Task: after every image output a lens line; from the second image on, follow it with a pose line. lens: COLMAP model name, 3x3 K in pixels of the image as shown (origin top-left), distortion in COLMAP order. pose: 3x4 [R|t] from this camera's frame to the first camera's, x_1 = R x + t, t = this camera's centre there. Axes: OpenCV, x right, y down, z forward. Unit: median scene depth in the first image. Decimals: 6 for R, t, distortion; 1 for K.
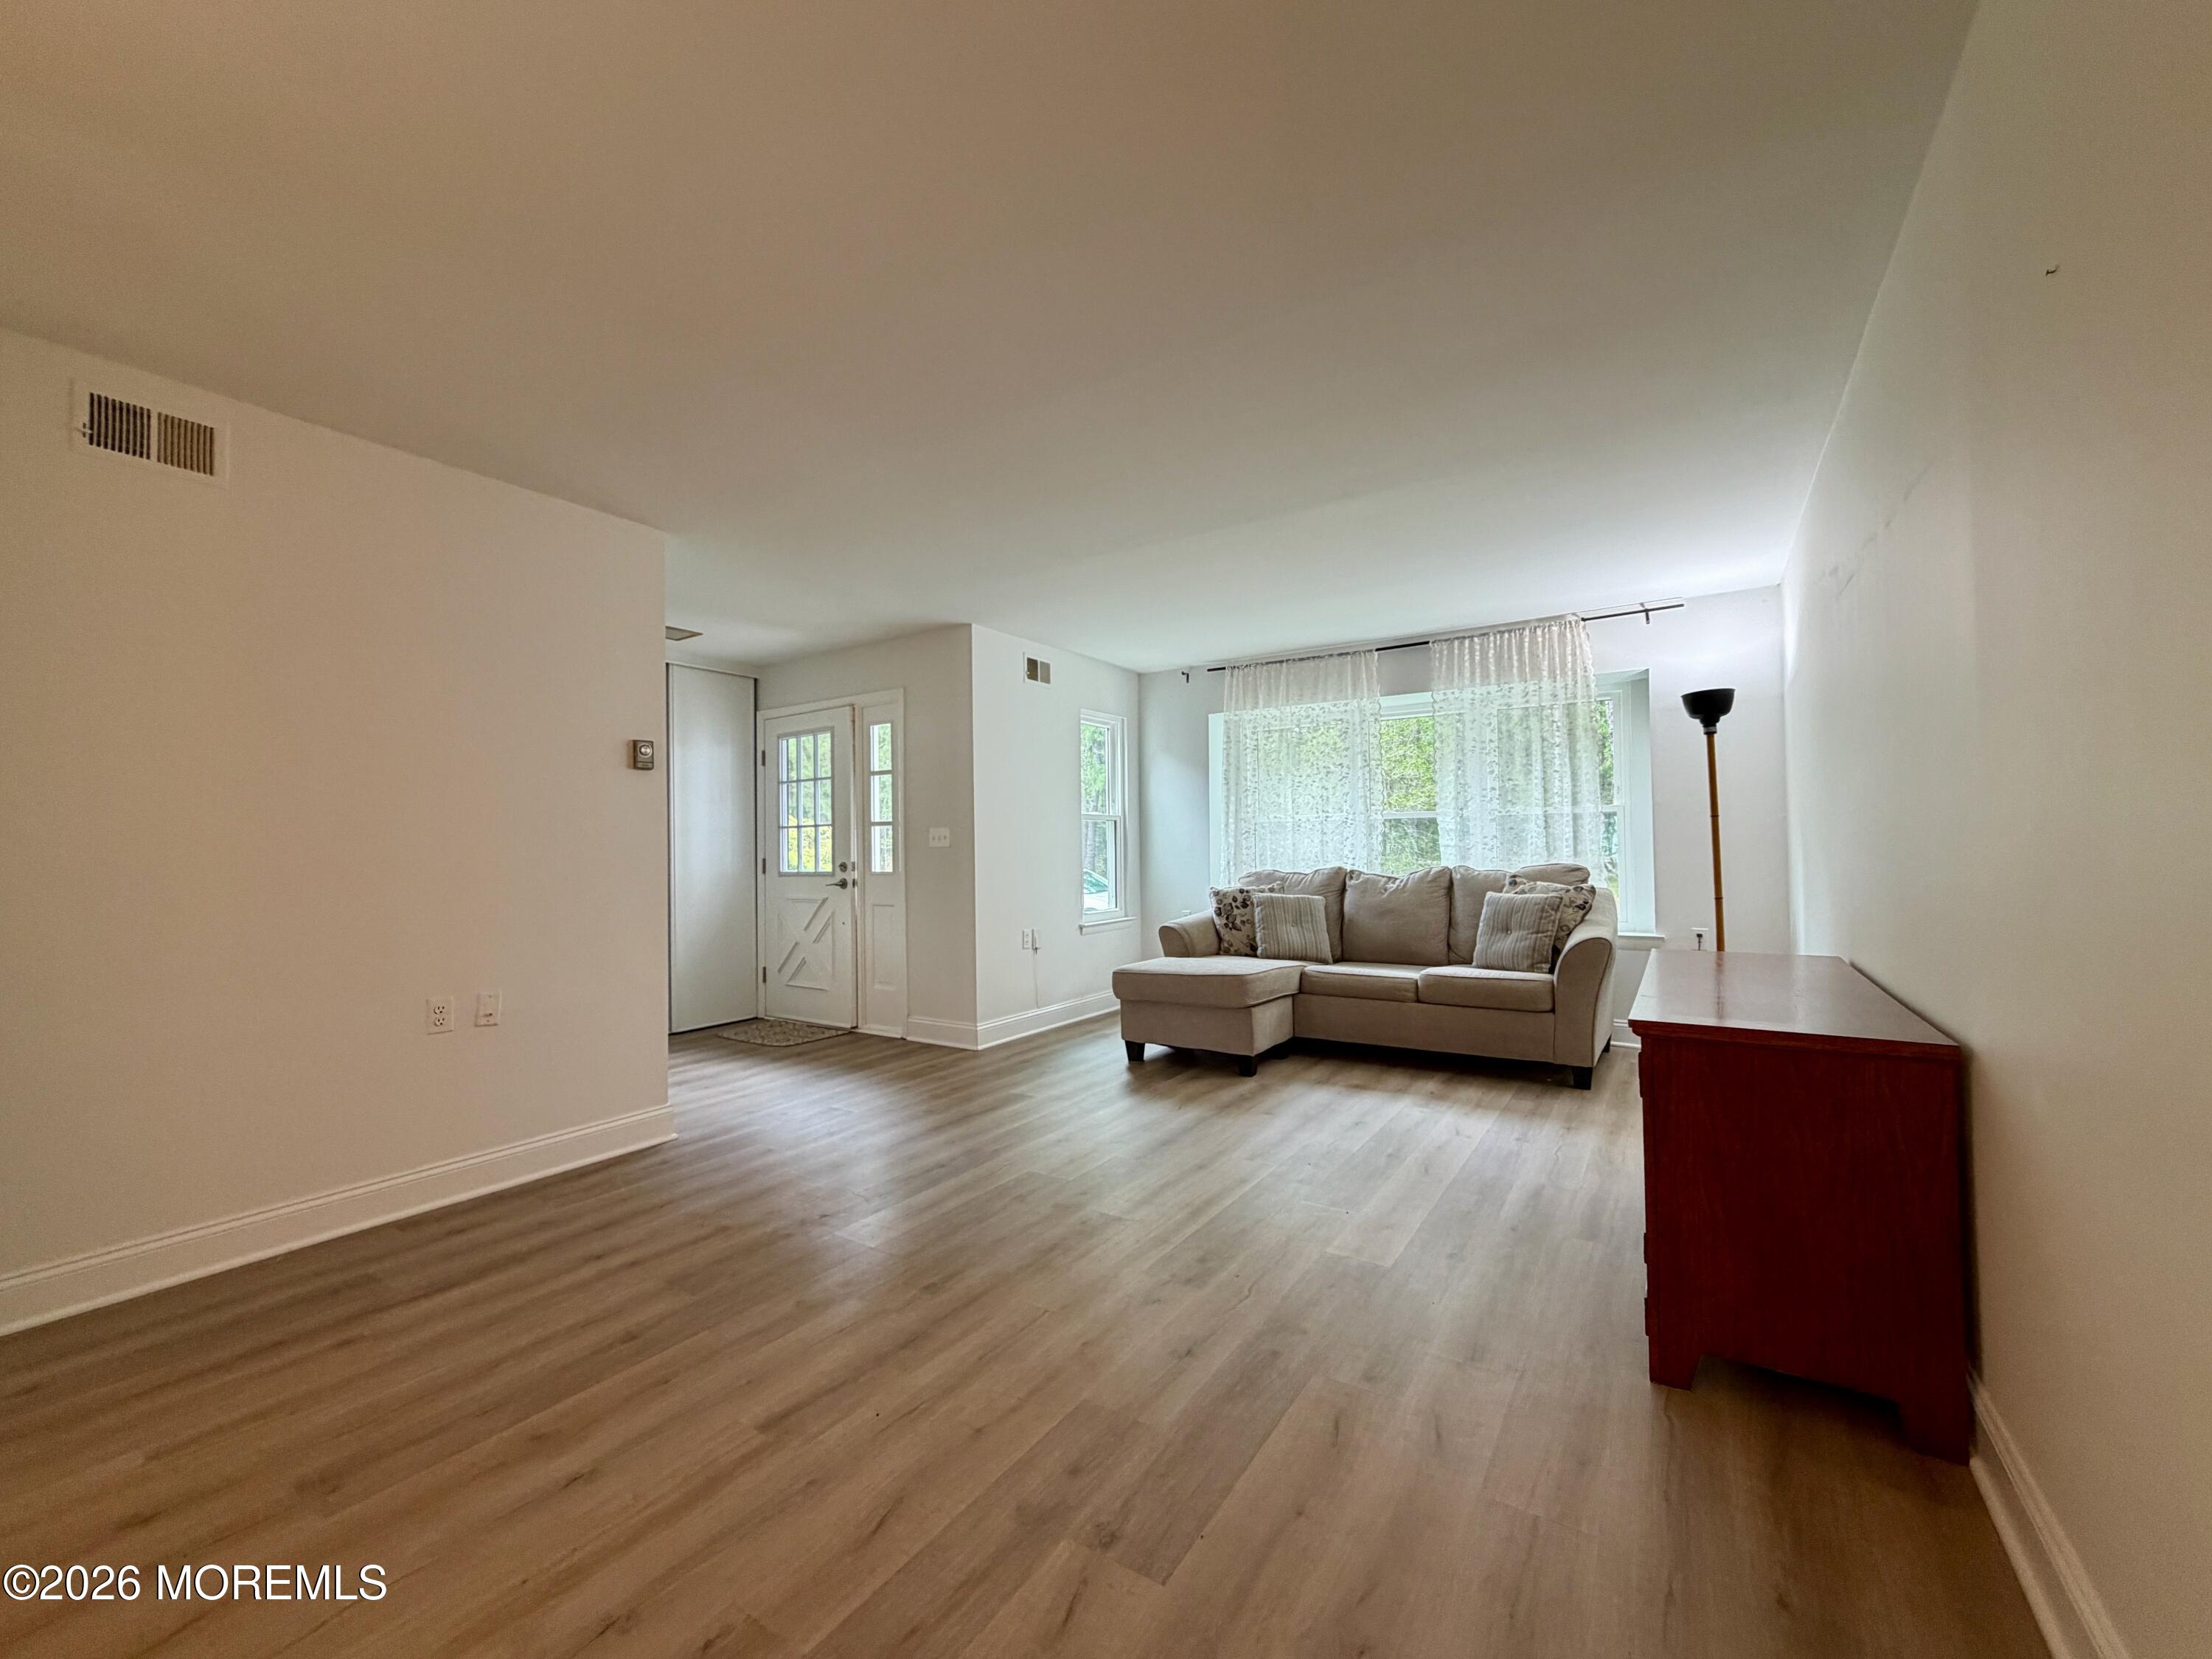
lens RADIAL K [[896.1, 0, 1098.6], [0, 896.1, 834.2], [0, 0, 1]] dist [-0.000974, 0.000595]
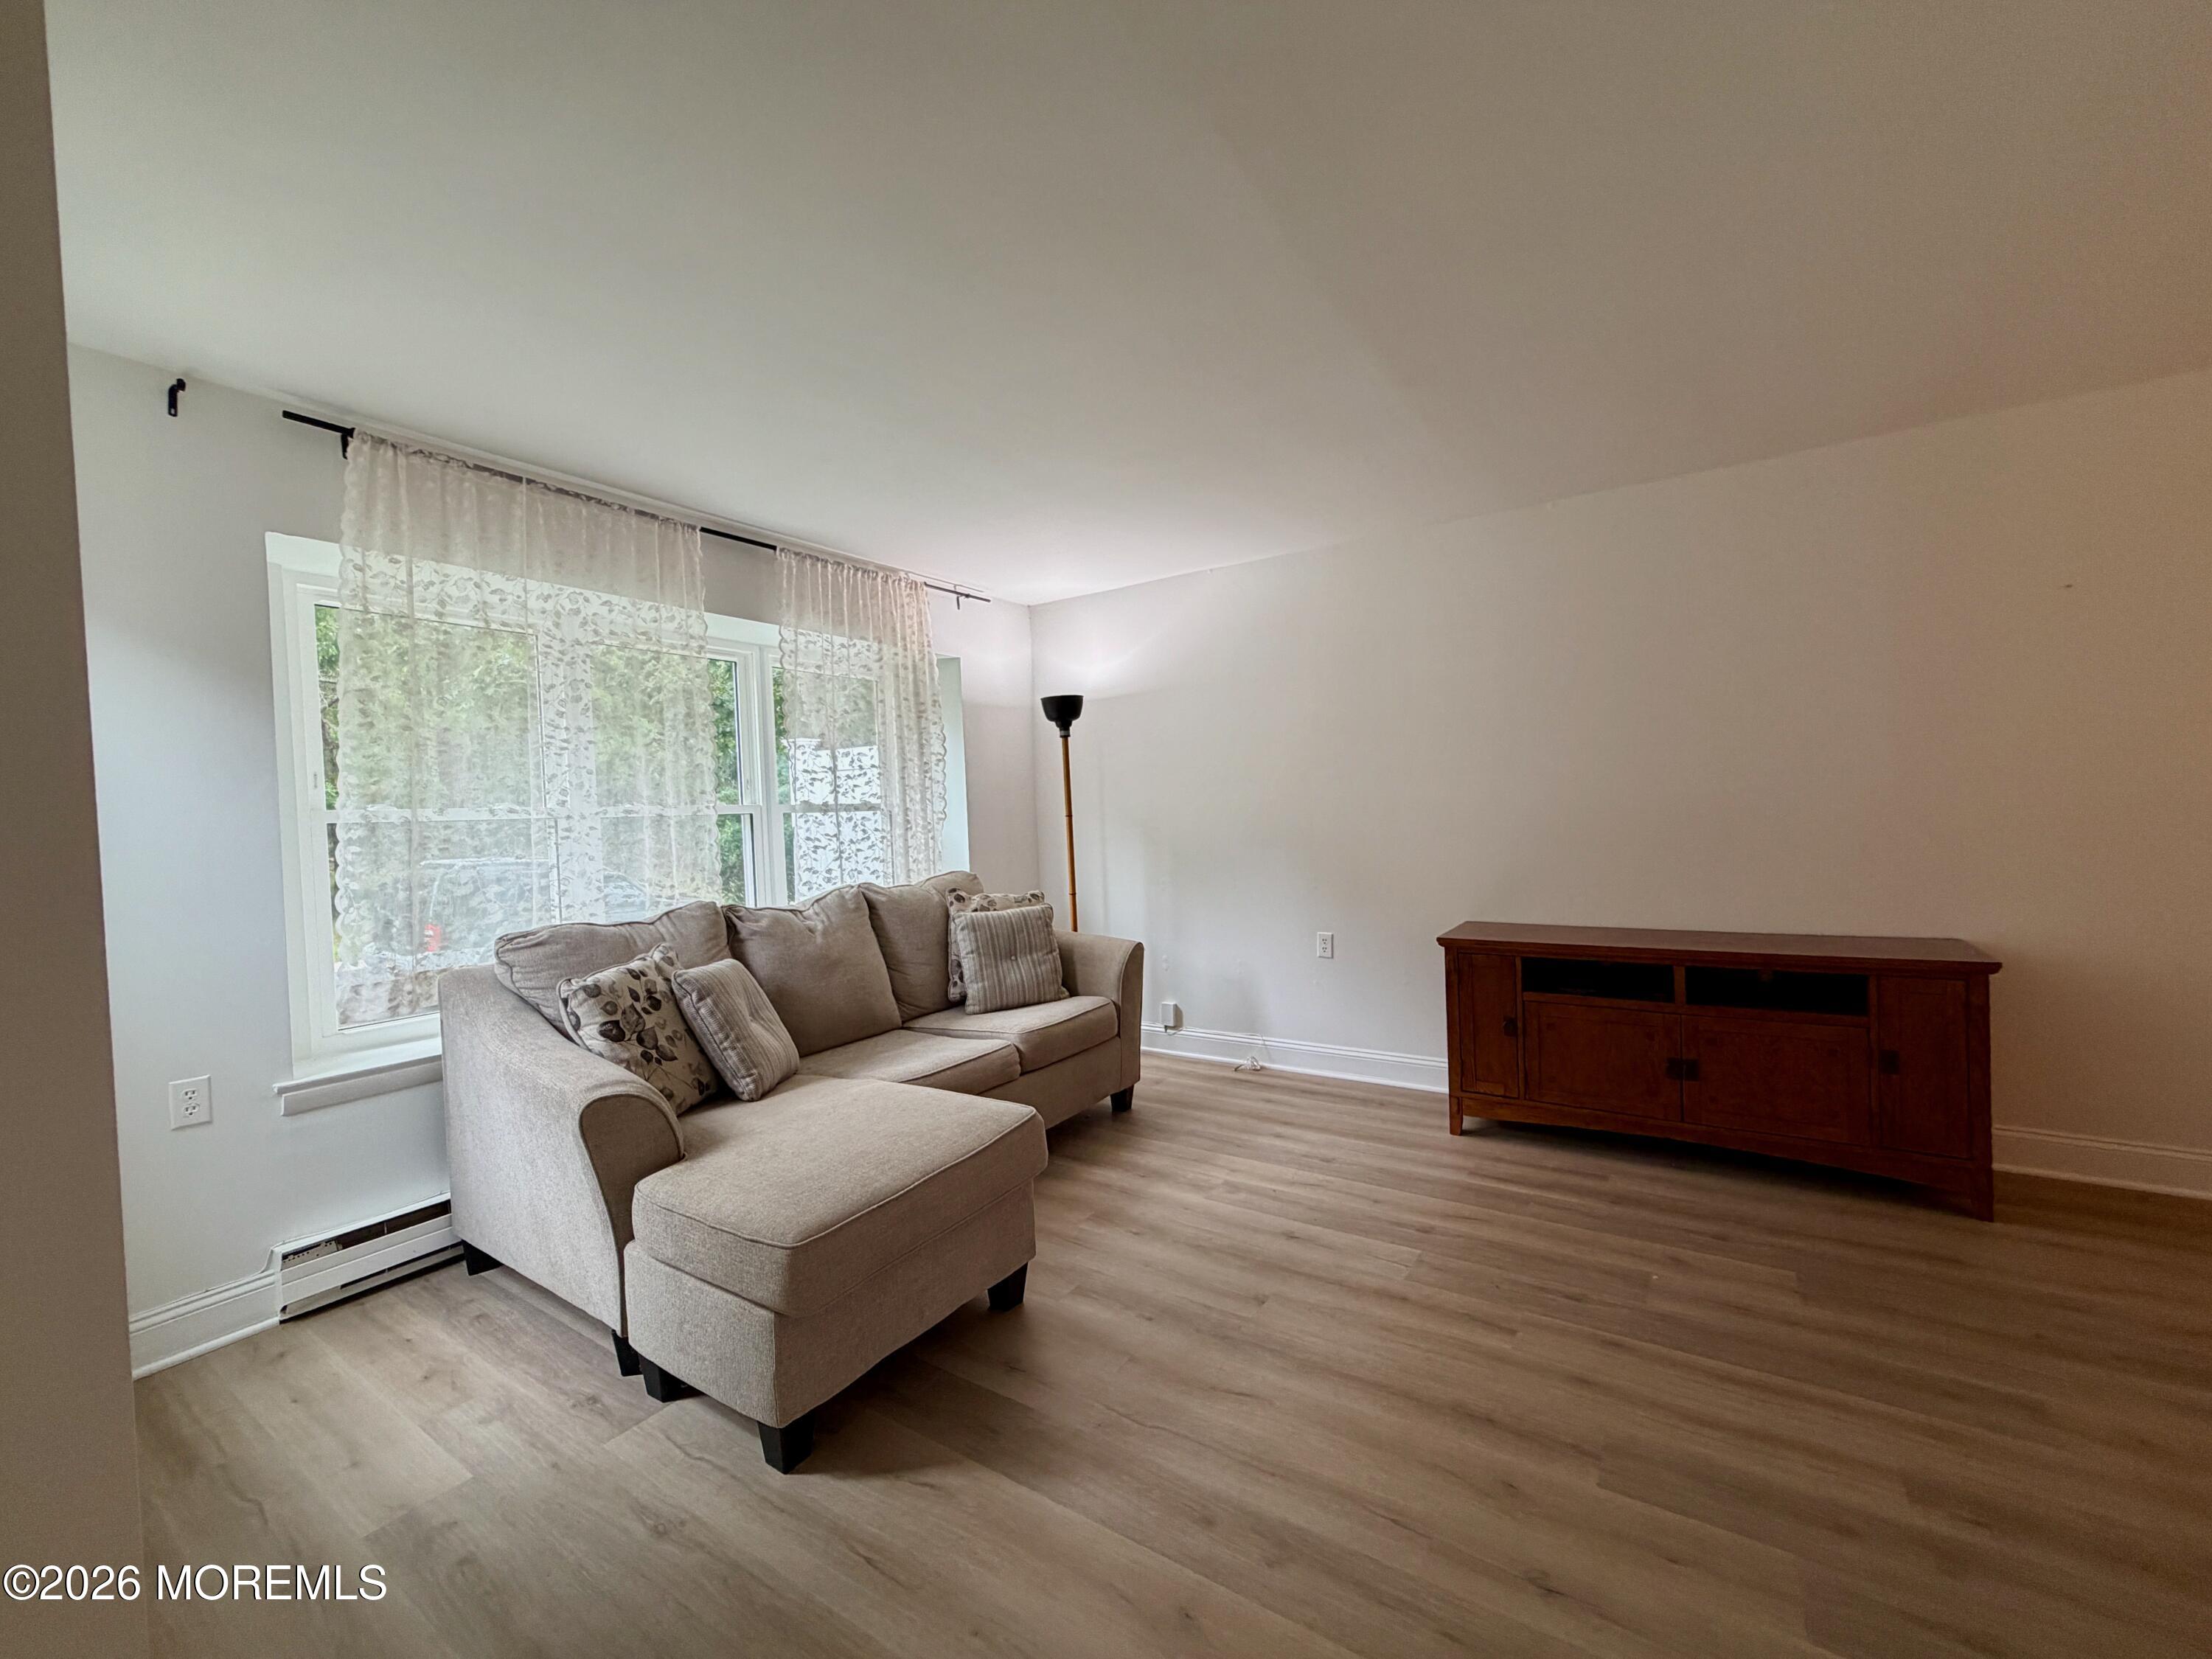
lens RADIAL K [[896.1, 0, 1101.4], [0, 896.1, 834.6], [0, 0, 1]] dist [-0.000974, 0.000595]
pose [[0.011664, -0.011637, 0.999864, -0.301951], [0.016632, 0.999796, 0.011443, -0.008485], [-0.999794, 0.016496, 0.011855, 0.800397]]
